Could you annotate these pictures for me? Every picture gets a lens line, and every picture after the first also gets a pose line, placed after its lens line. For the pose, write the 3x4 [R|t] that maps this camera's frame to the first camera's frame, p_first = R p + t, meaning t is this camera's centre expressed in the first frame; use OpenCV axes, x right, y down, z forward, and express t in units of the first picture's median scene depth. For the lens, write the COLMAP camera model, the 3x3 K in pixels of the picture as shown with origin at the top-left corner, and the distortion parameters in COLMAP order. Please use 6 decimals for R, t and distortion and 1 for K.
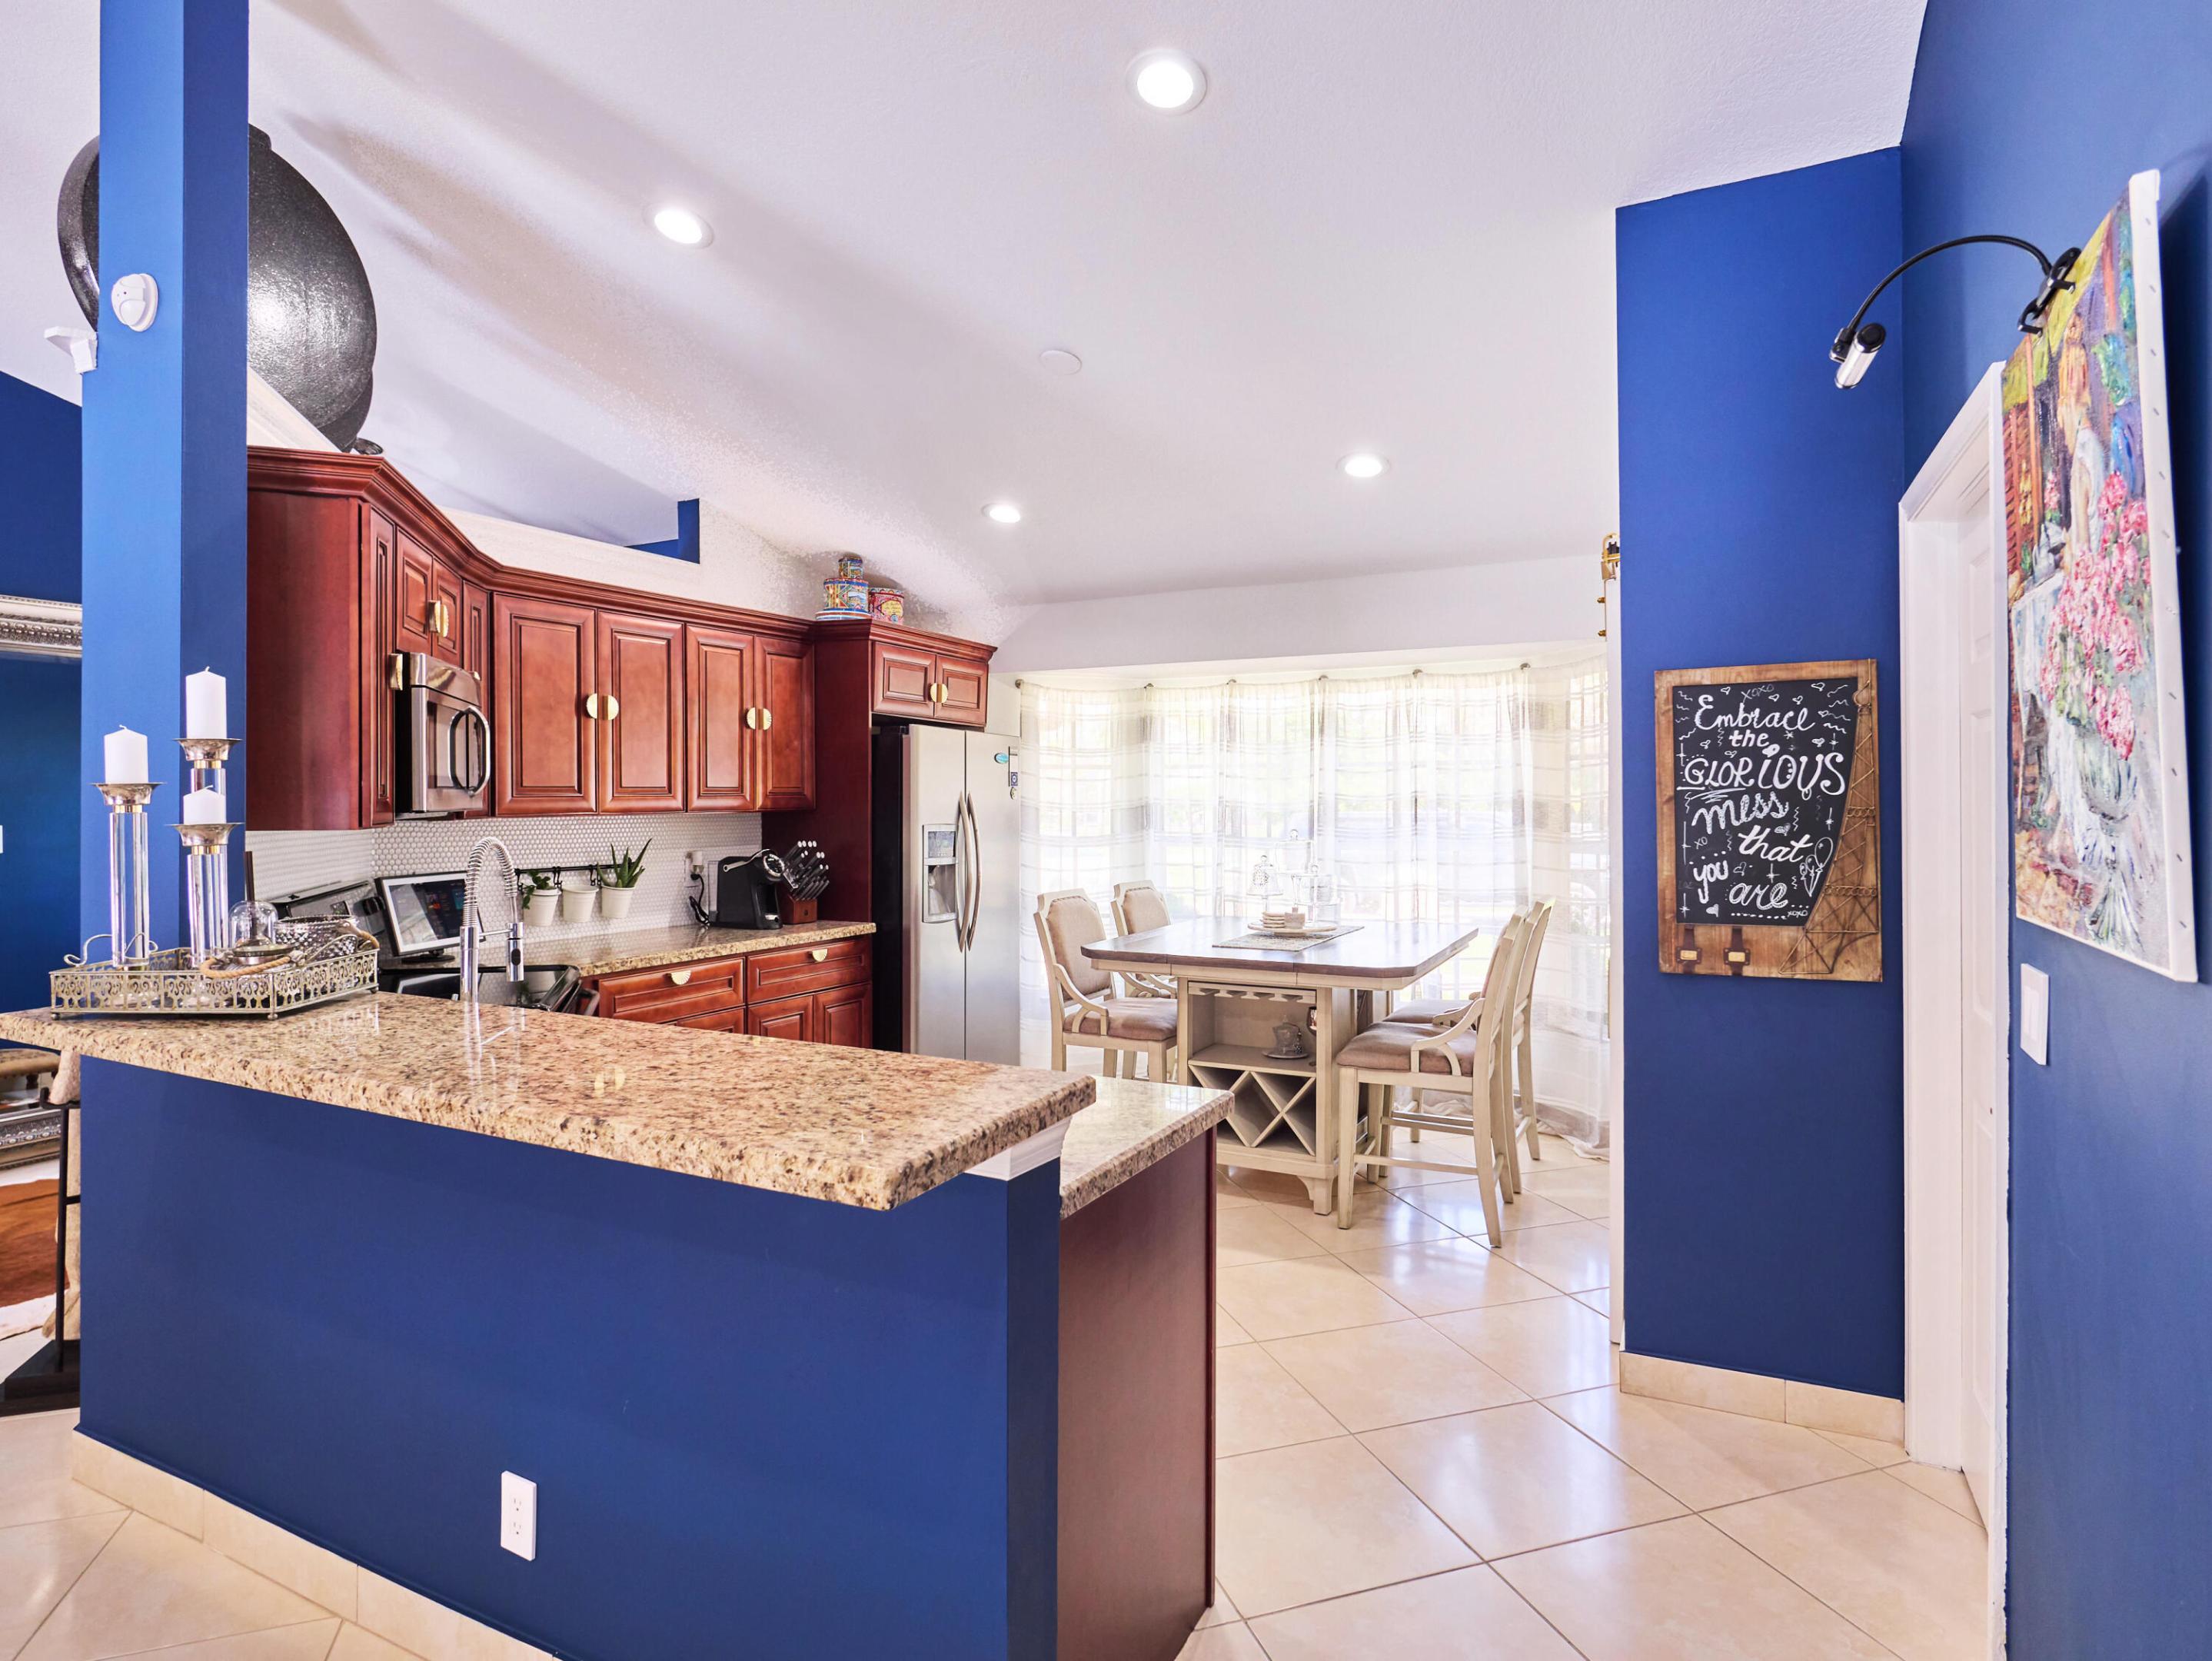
lens RADIAL K [[1214.2, 0, 1073.8], [0, 1214.2, 803.4], [0, 0, 1]] dist [-0.001335, 0.000830]
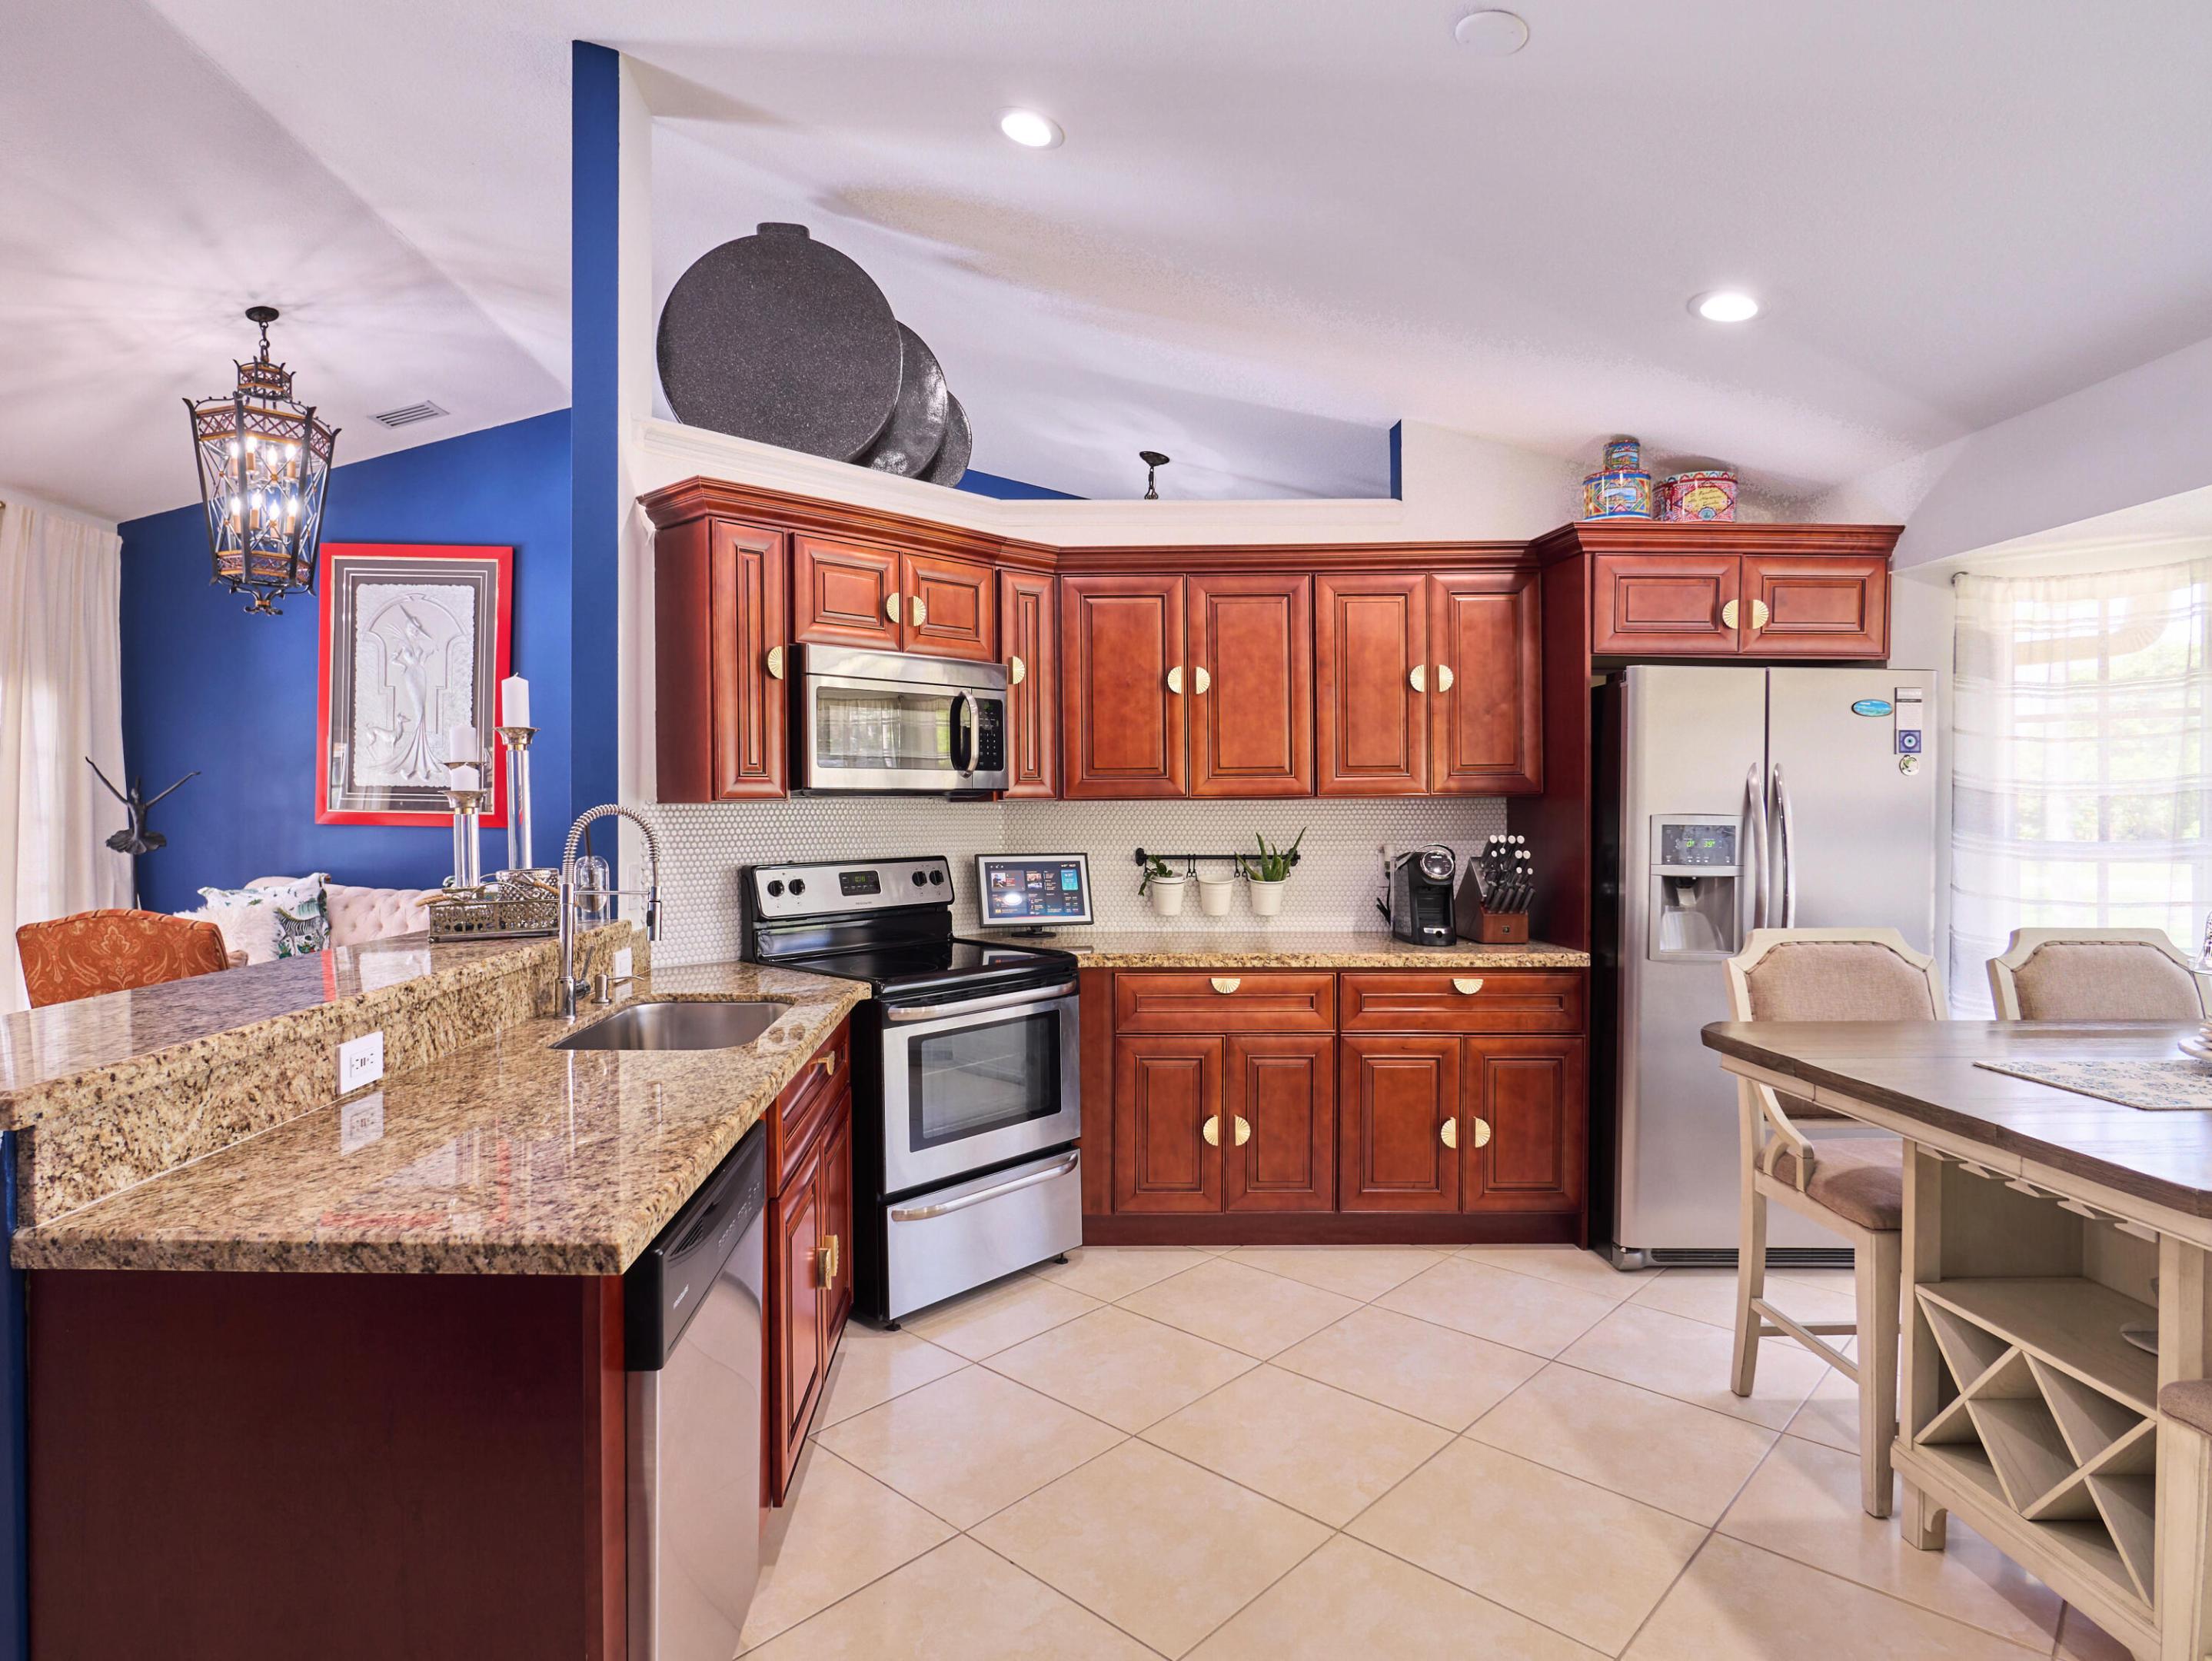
lens RADIAL K [[1227.6, 0, 1025.7], [0, 1227.6, 816.5], [0, 0, 1]] dist [-0.007379, 0.001202]
pose [[0.474611, 0.005044, -0.880181, 0.319272], [-0.000461, 0.999985, 0.005482, 0.015923], [0.880196, -0.002196, 0.474606, 0.391058]]
